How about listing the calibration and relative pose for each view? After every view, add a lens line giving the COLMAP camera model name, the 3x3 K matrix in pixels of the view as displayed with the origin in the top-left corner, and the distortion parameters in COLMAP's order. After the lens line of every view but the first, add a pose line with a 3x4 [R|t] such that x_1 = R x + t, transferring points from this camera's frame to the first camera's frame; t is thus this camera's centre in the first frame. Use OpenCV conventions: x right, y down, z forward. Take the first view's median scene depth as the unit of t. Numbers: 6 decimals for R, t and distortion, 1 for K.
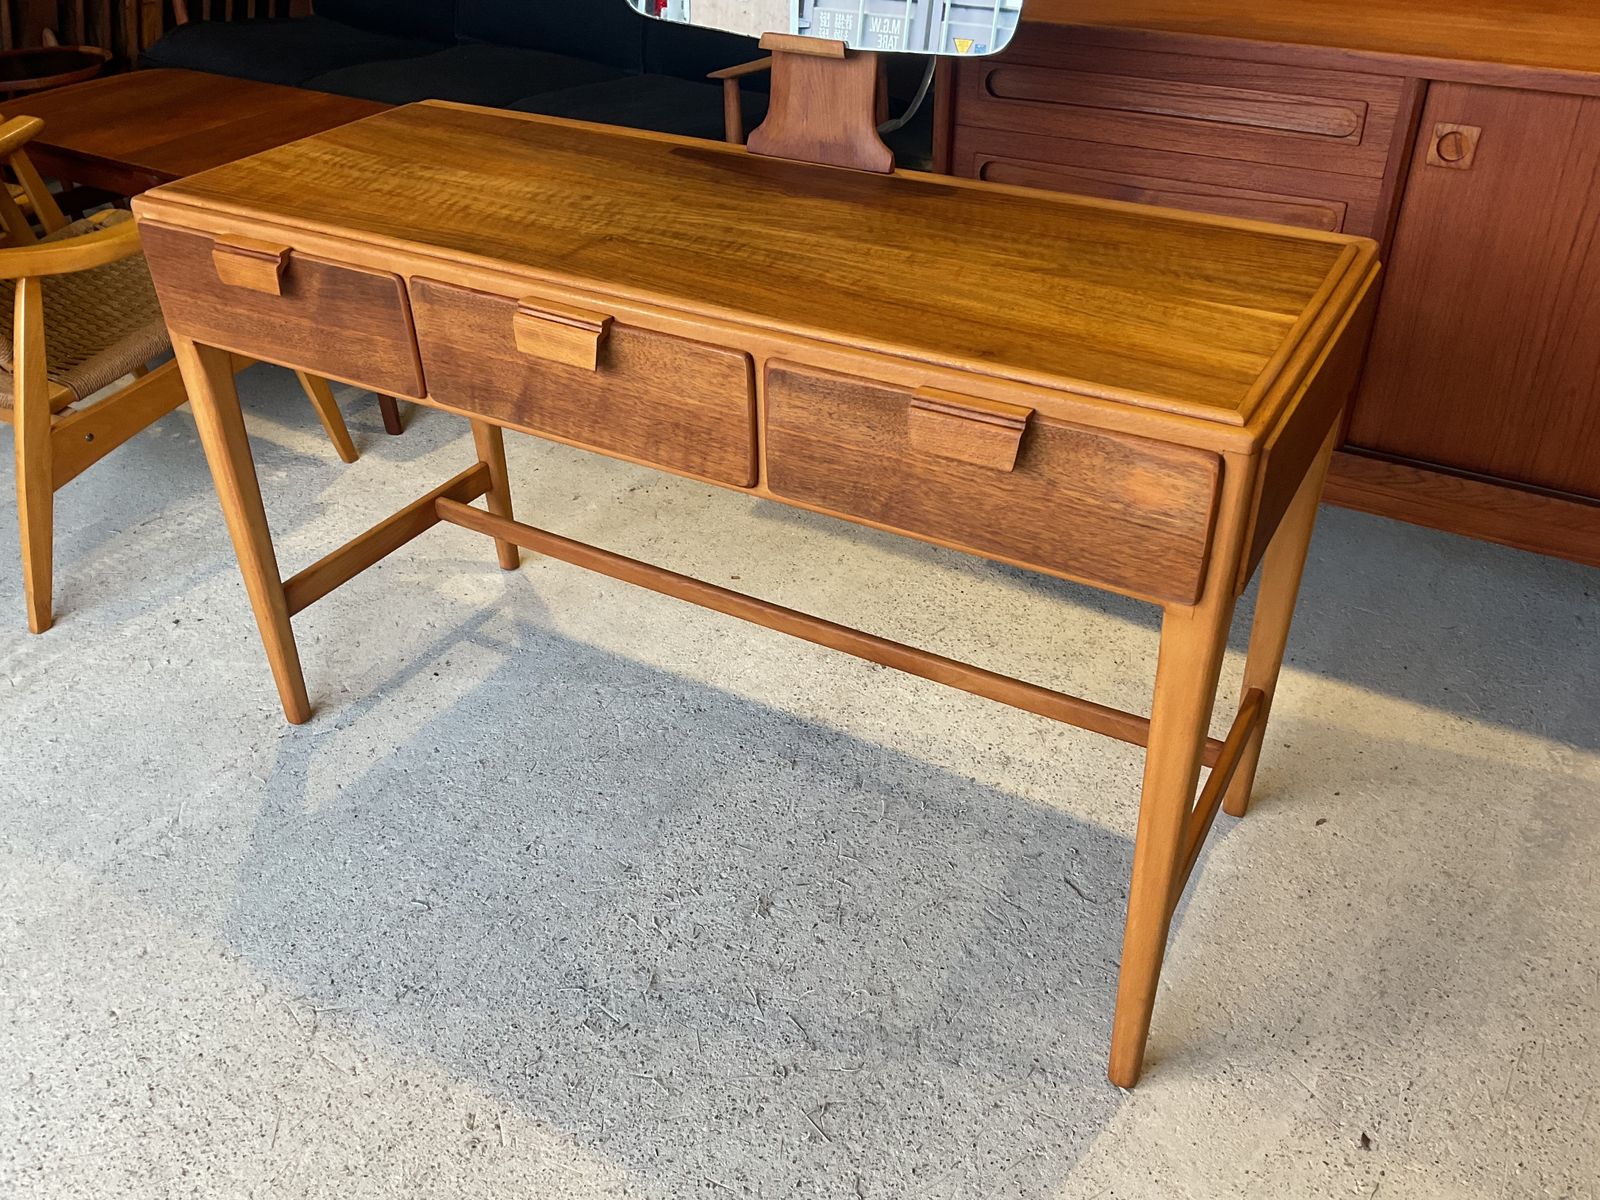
lens RADIAL K [[1321.9, 0, 801.9], [0, 1321.9, 590.1], [0, 0, 1]] dist [0.069662, -0.130218]
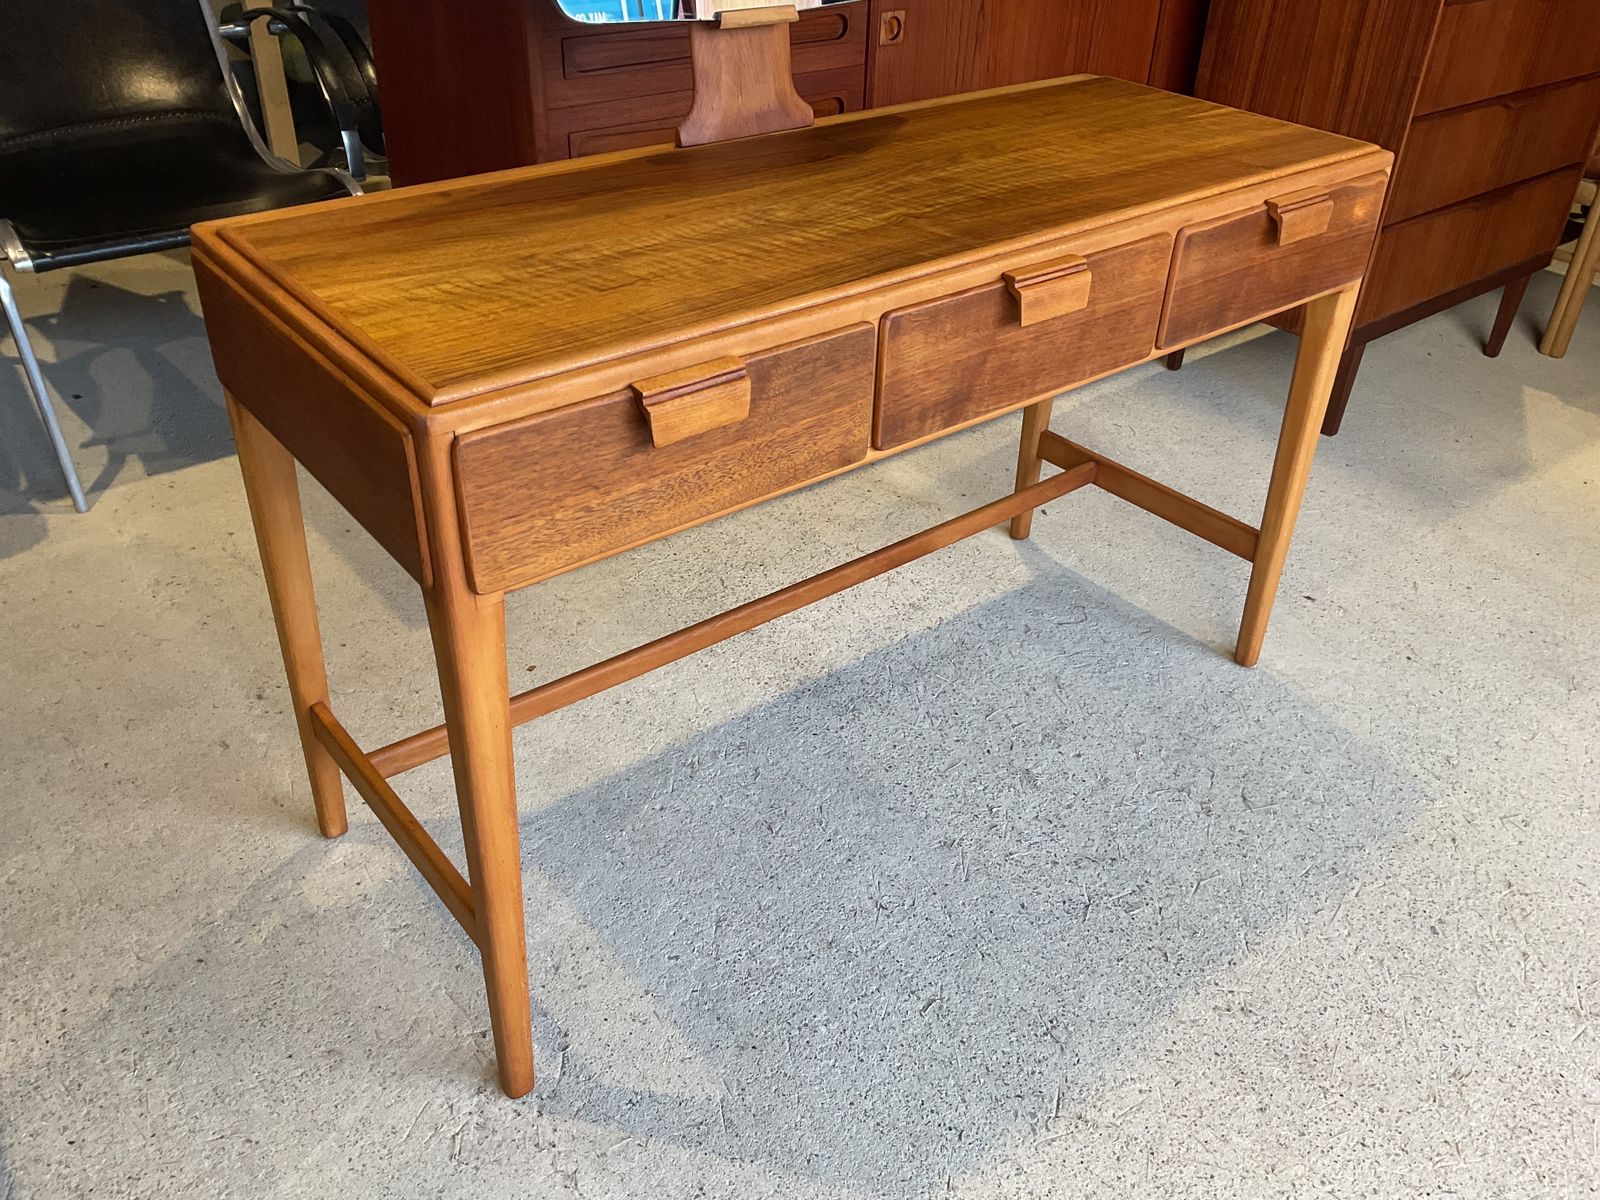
lens RADIAL K [[1321.9, 0, 796.4], [0, 1321.9, 595.7], [0, 0, 1]] dist [0.069662, -0.130218]
pose [[0.364980, -0.491871, 0.790476, -0.960103], [0.486258, 0.824752, 0.288683, -0.318133], [-0.793941, 0.279011, 0.540194, 0.548184]]
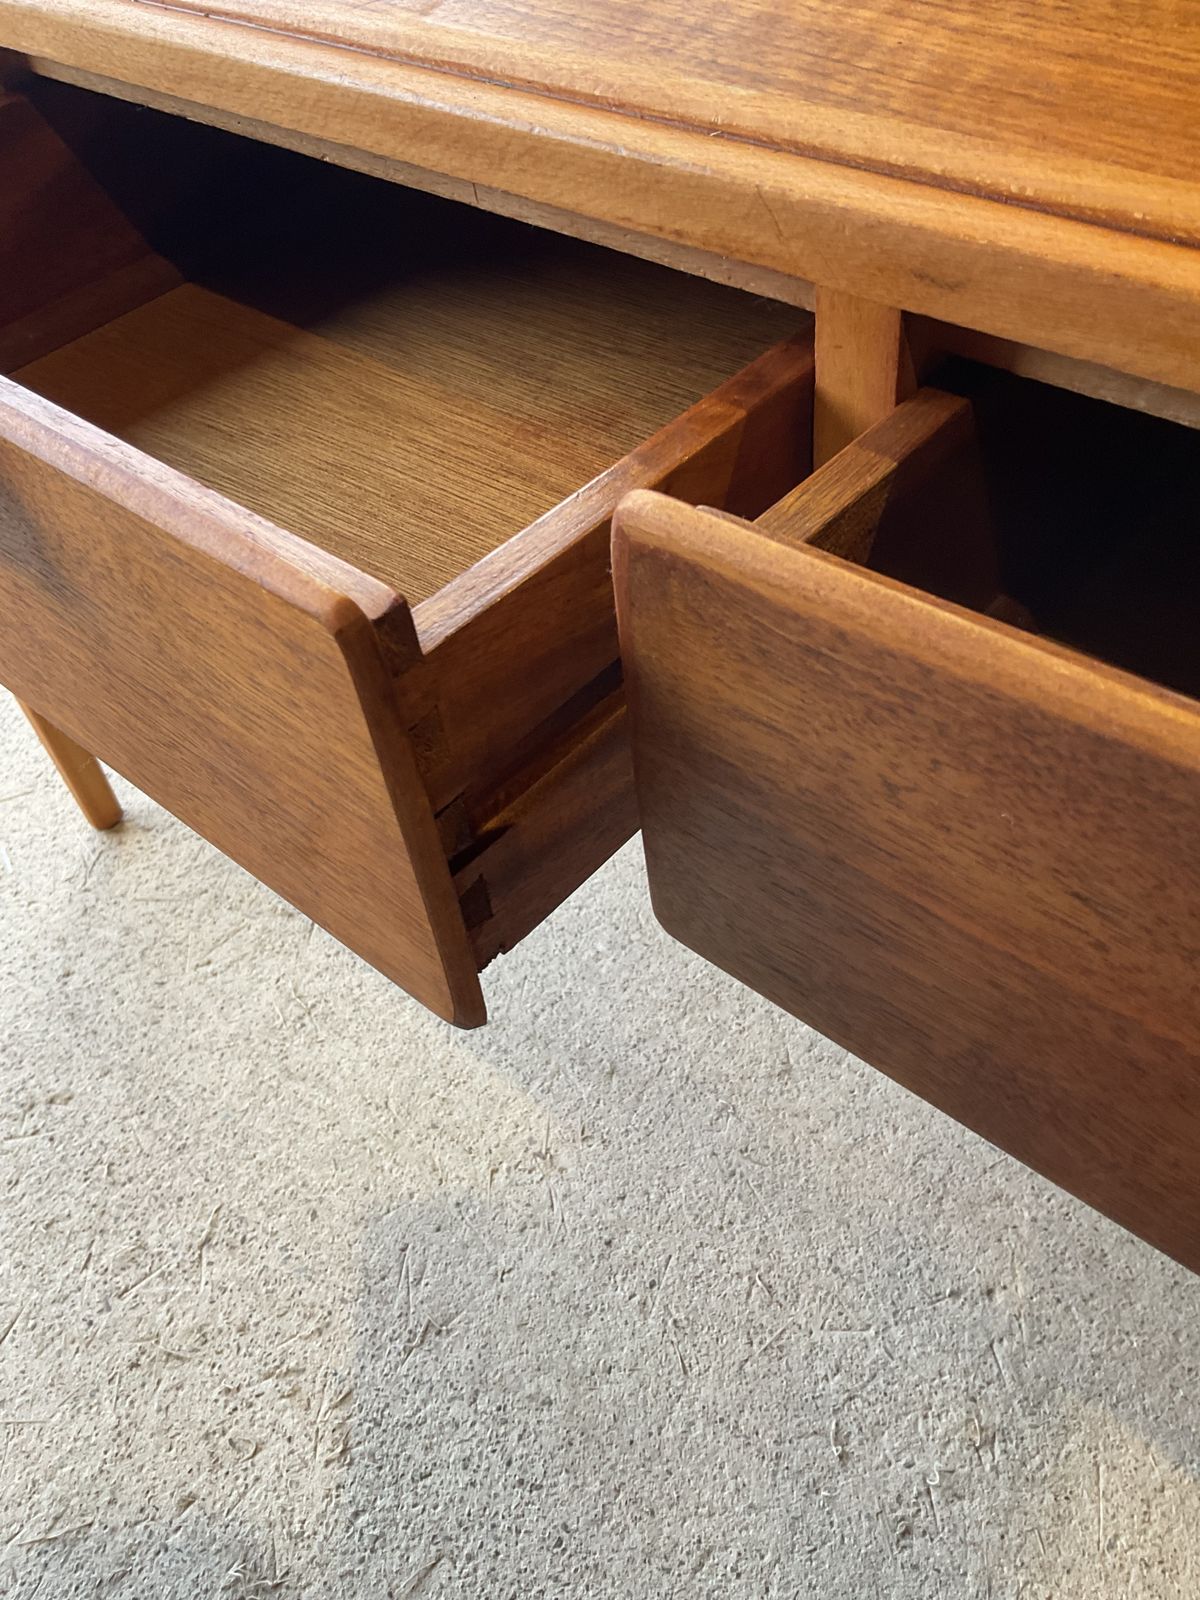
lens RADIAL K [[1321.9, 0, 604.8], [0, 1321.9, 808.0], [0, 0, 1]] dist [0.069662, -0.130218]
pose [[-0.199962, 0.757947, -0.620912, 0.033772], [-0.448745, 0.492496, 0.745705, -0.359033], [0.871001, 0.427744, 0.241644, 0.925357]]
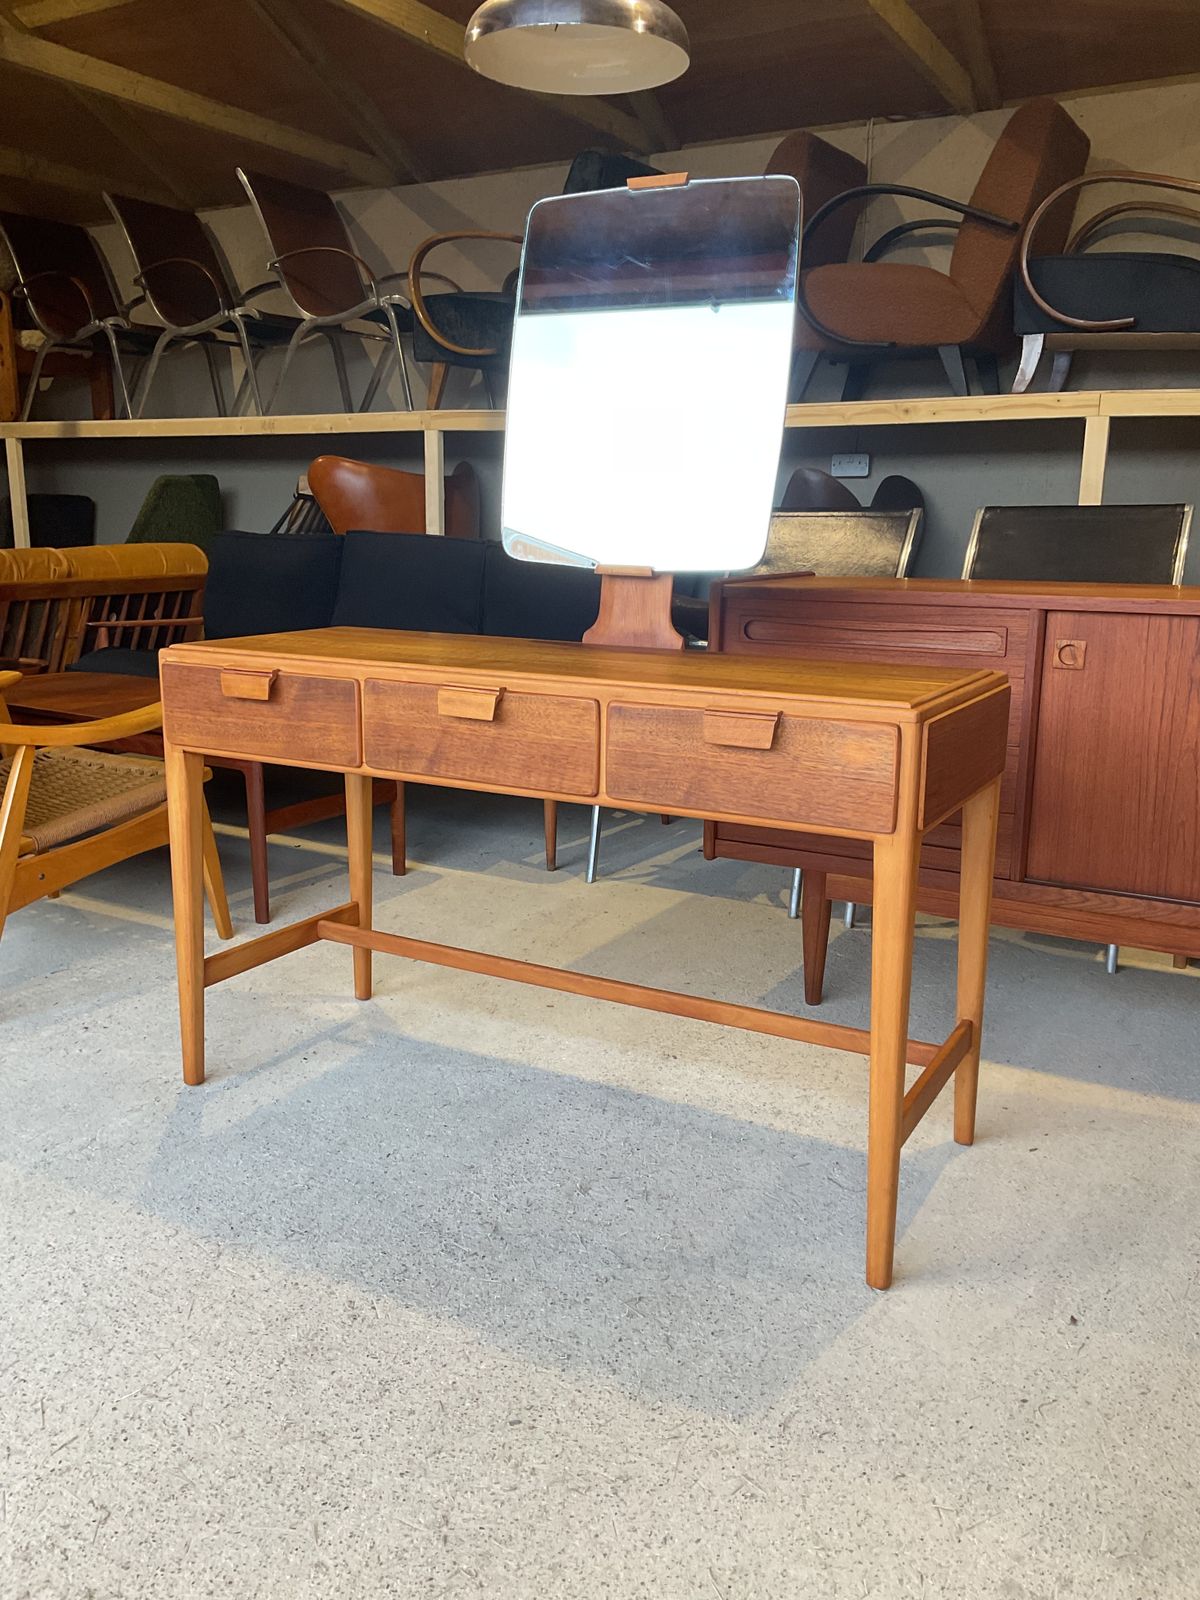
lens RADIAL K [[1321.9, 0, 596.0], [0, 1321.9, 783.0], [0, 0, 1]] dist [0.069662, -0.130218]
pose [[0.999563, 0.023800, 0.017522, -0.050842], [-0.015463, 0.926412, -0.376193, 0.374718], [-0.025186, 0.375758, 0.926376, -0.294736]]
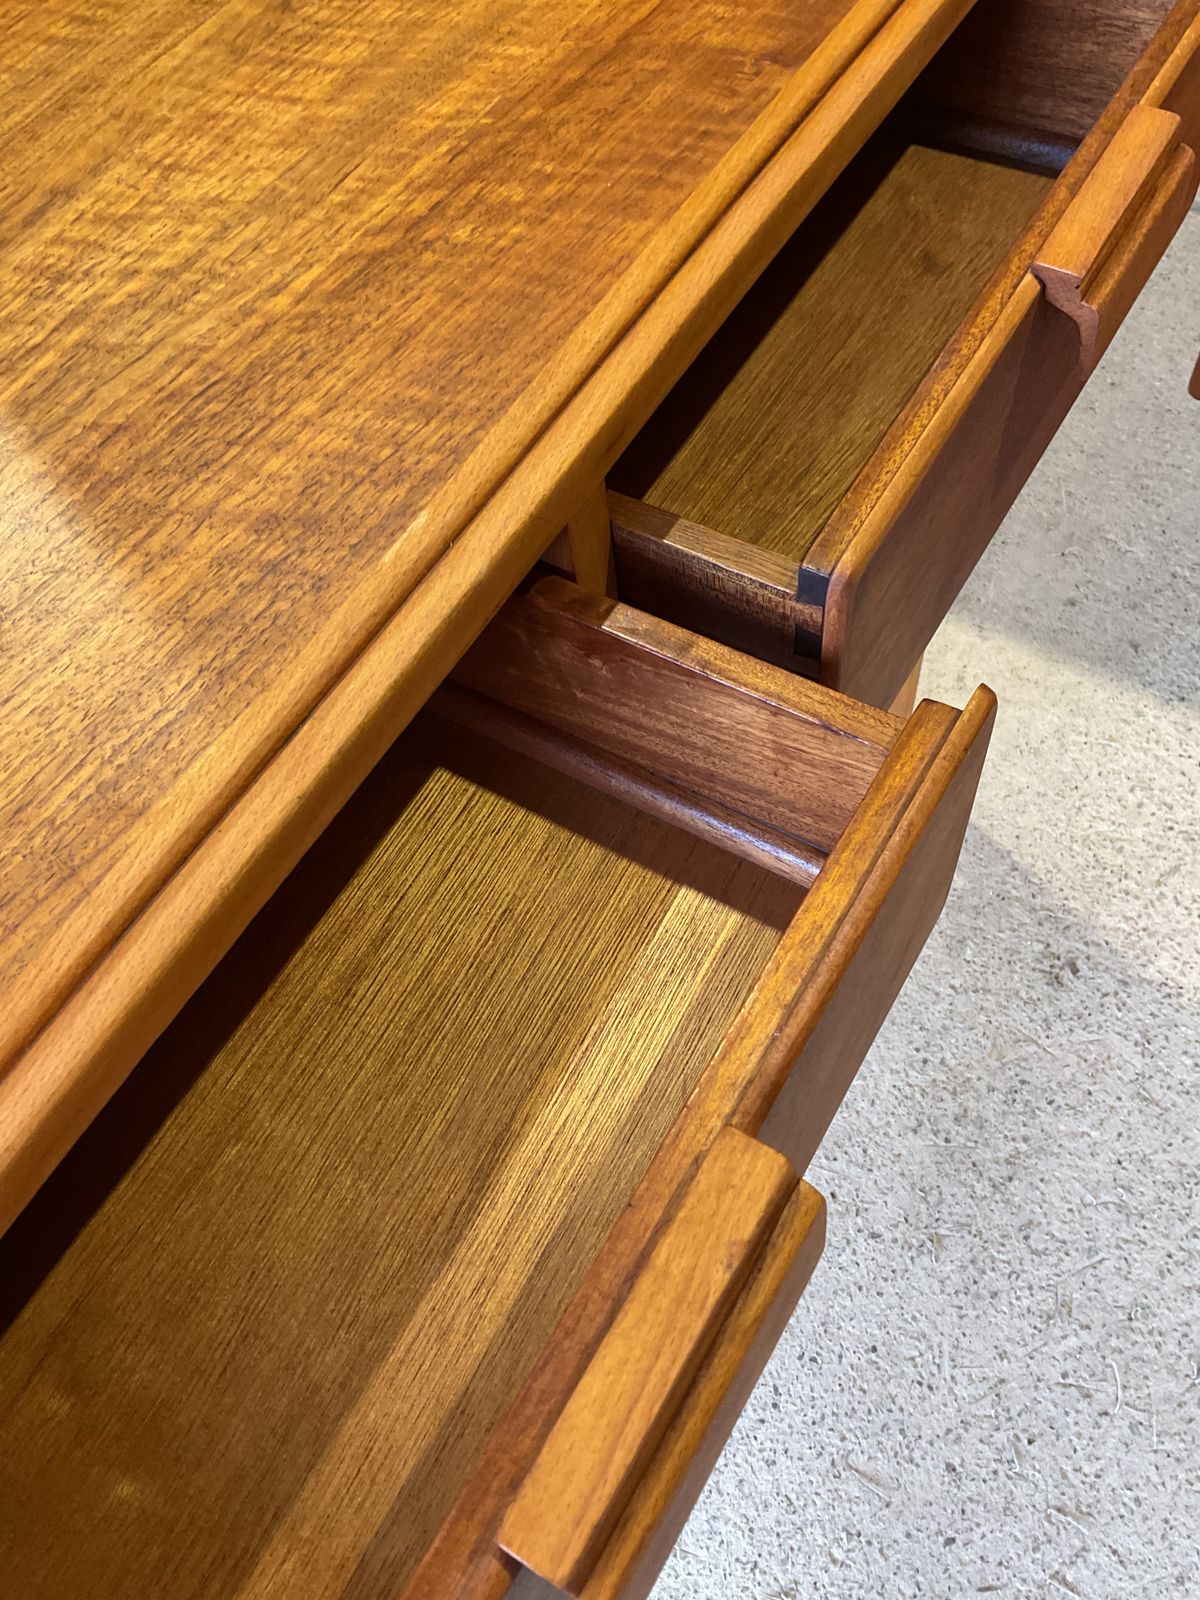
lens RADIAL K [[1372.6, 0, 578.5], [0, 1372.6, 793.8], [0, 0, 1]] dist [-0.010503, -0.024375]
pose [[0.997917, -0.005759, -0.064254, -0.138926], [0.031969, 0.909256, 0.415008, -0.329981], [0.056033, -0.416198, 0.907546, 0.676921]]
